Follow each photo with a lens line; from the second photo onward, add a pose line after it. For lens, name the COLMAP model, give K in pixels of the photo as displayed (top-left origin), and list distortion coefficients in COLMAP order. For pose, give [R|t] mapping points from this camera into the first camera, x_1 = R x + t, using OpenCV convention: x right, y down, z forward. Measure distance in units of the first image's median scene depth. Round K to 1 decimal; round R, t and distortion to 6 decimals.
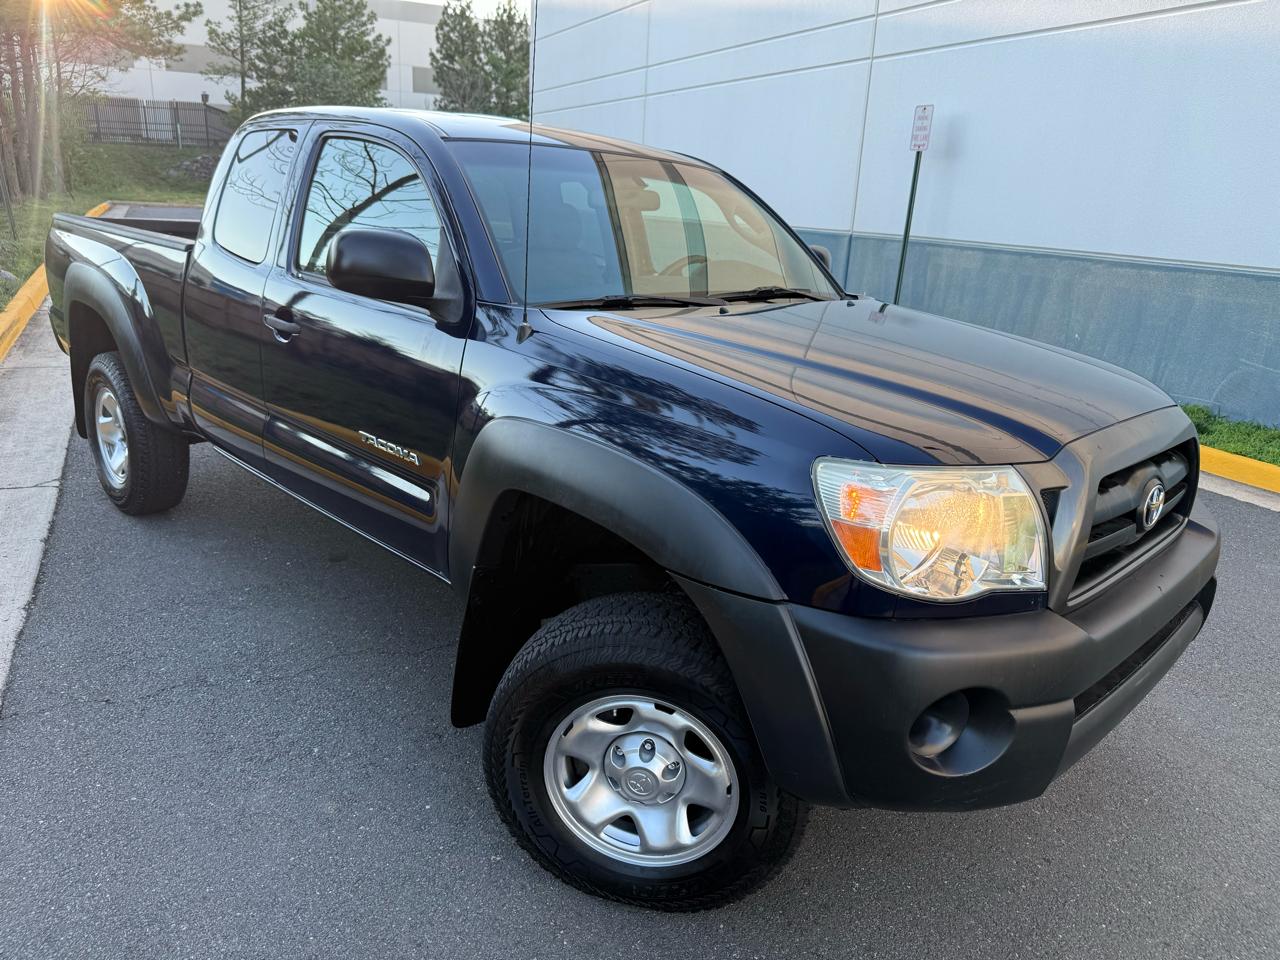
lens RADIAL K [[920.9, 0, 638.8], [0, 920.9, 482.7], [0, 0, 1]] dist [-0.003077, 0.000488]
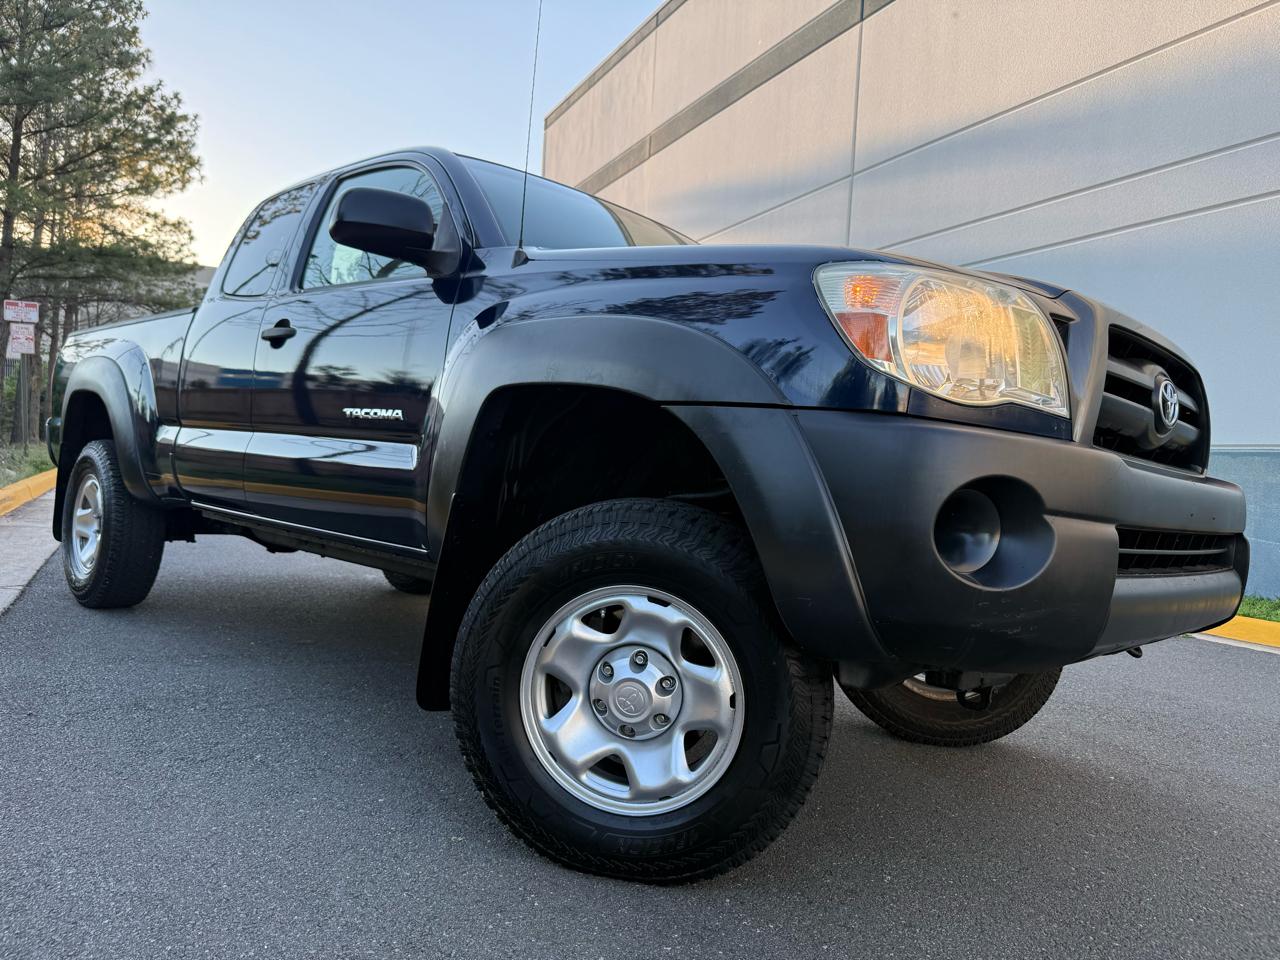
lens RADIAL K [[921.4, 0, 636.0], [0, 921.4, 474.5], [0, 0, 1]] dist [-0.001191, -0.005291]
pose [[0.999931, 0.010104, 0.006044, -0.000360], [-0.007841, 0.954422, -0.298358, 0.275917], [-0.008783, 0.298290, 0.954435, 0.078684]]
